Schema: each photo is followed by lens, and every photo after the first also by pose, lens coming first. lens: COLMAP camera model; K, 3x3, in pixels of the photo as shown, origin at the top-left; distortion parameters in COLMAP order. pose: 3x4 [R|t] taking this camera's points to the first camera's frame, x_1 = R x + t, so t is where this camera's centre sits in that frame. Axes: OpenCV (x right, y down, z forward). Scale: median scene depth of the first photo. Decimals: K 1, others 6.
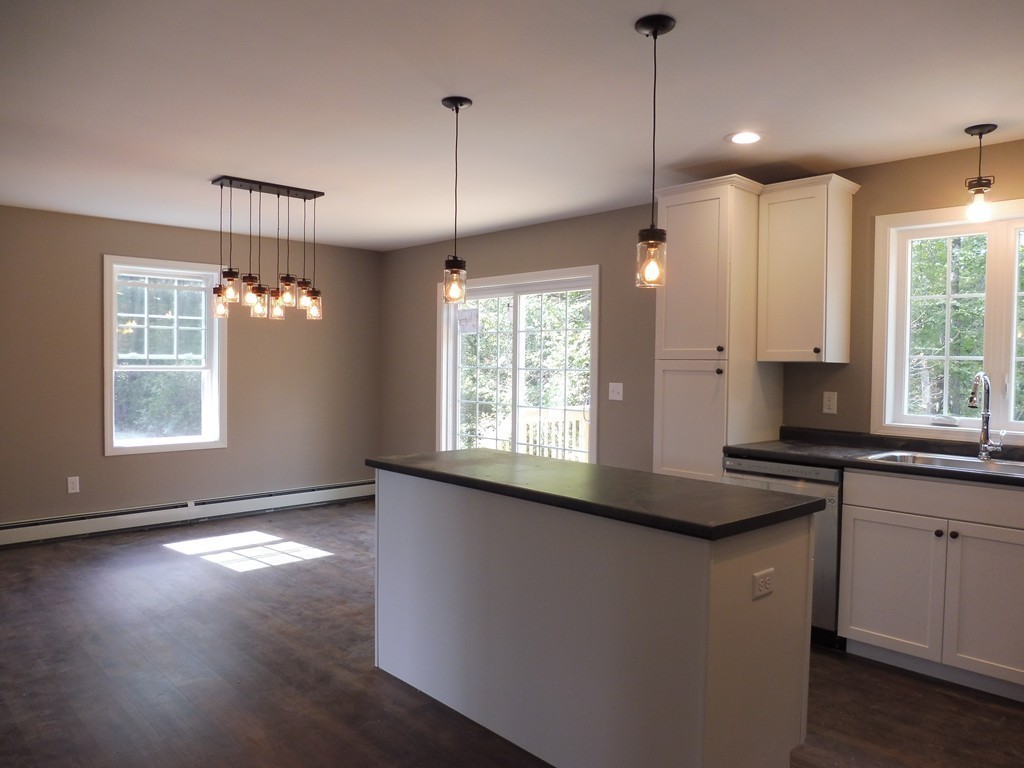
lens RADIAL K [[752.3, 0, 516.3], [0, 752.3, 381.5], [0, 0, 1]] dist [-0.028555, -0.013838]
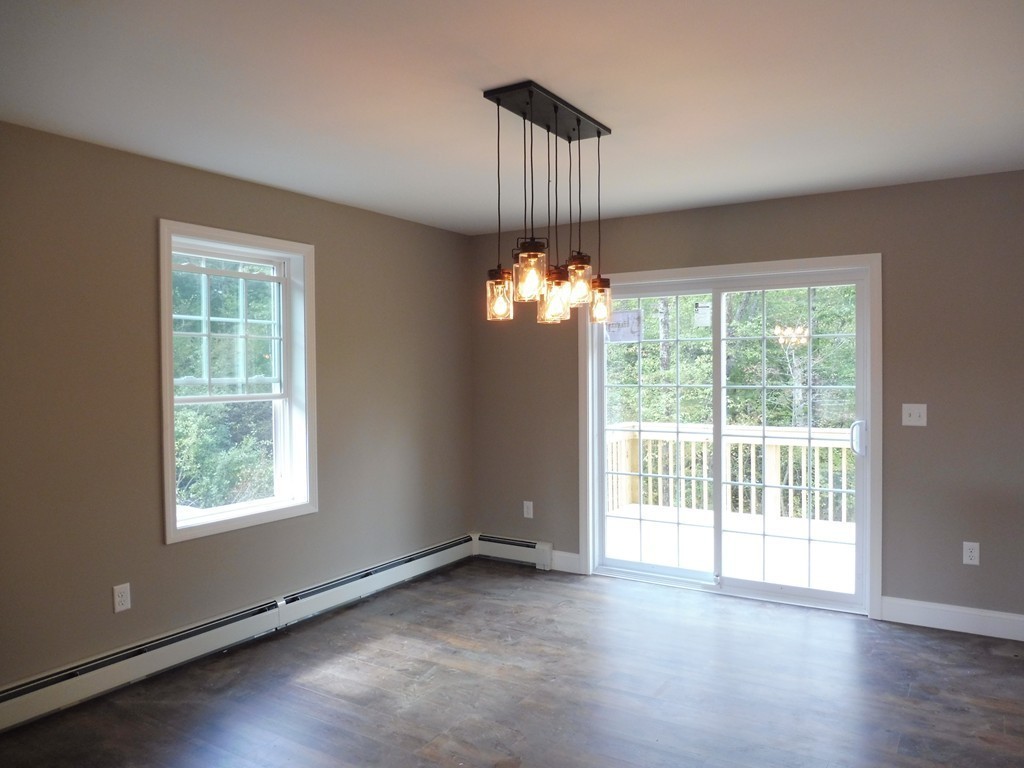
lens RADIAL K [[752.3, 0, 511.6], [0, 752.3, 386.3], [0, 0, 1]] dist [-0.028555, -0.013838]
pose [[0.966254, -0.023120, 0.256553, -0.406839], [0.024035, 0.999711, -0.000433, -0.022655], [-0.256469, 0.006585, 0.966530, 0.307270]]
